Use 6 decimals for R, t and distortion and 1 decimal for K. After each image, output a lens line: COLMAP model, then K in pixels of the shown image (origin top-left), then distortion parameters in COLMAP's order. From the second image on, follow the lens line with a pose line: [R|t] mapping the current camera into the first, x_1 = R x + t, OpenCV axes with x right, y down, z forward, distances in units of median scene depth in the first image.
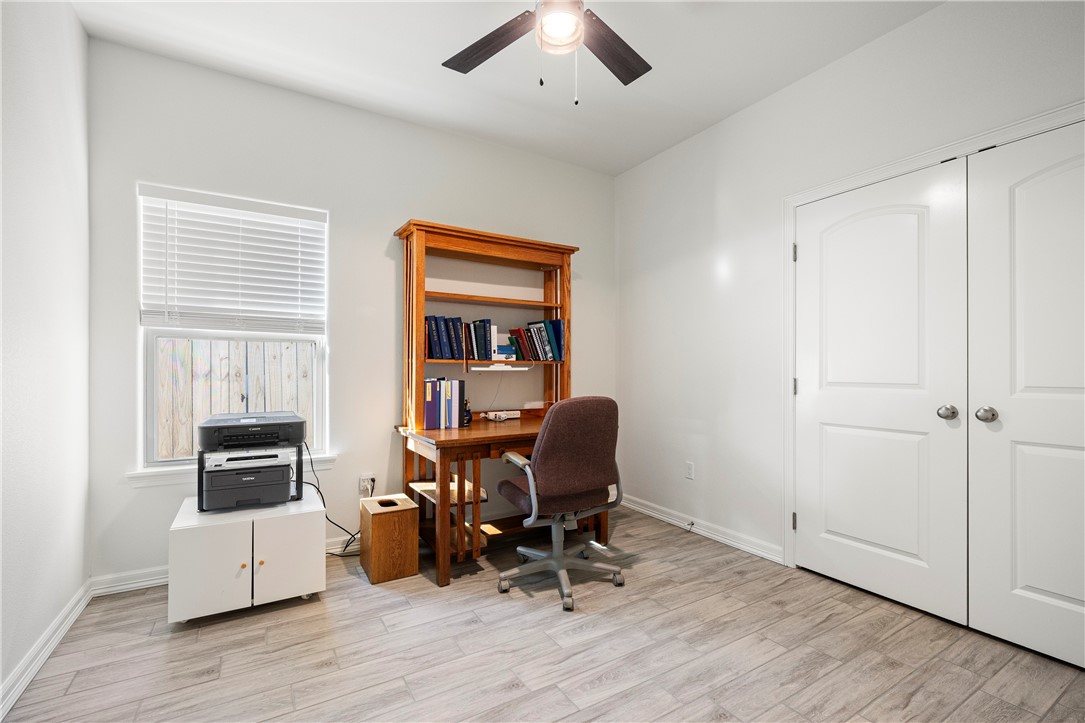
lens RADIAL K [[492.1, 0, 546.1], [0, 492.1, 368.5], [0, 0, 1]] dist [0.009695, -0.001343]
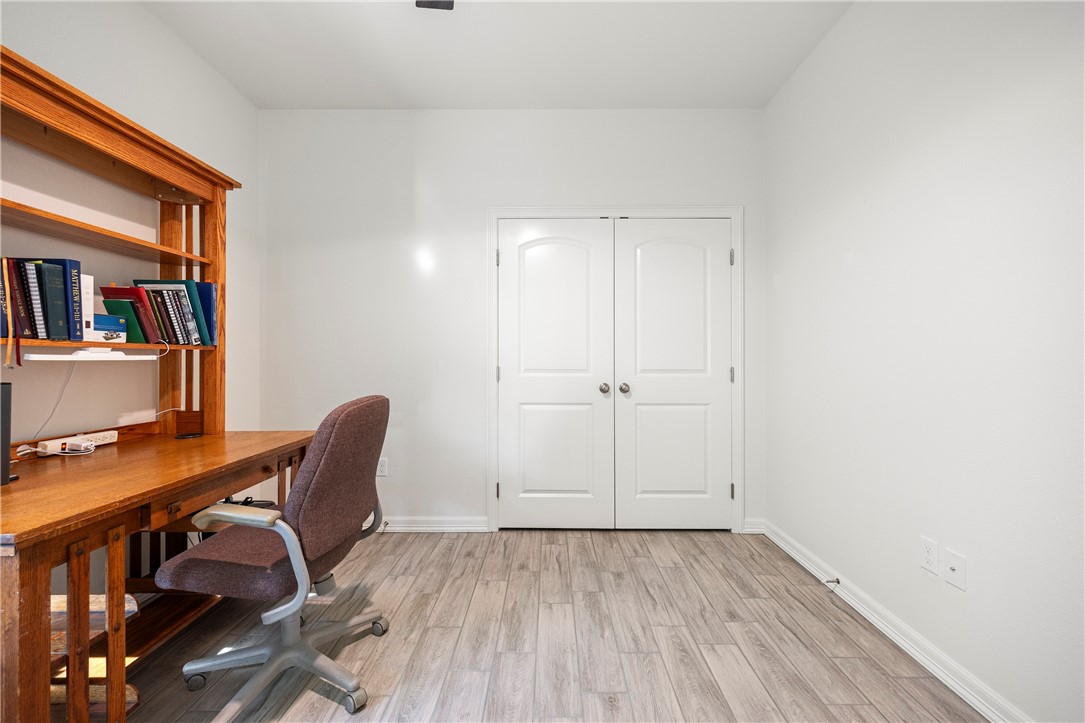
lens RADIAL K [[414.6, 0, 546.3], [0, 414.6, 358.2], [0, 0, 1]] dist [-0.000669, -0.000556]
pose [[0.516289, 0.000641, 0.856414, -0.249178], [-0.005984, 0.999978, 0.002860, -0.003001], [-0.856394, -0.006602, 0.516281, 0.379666]]
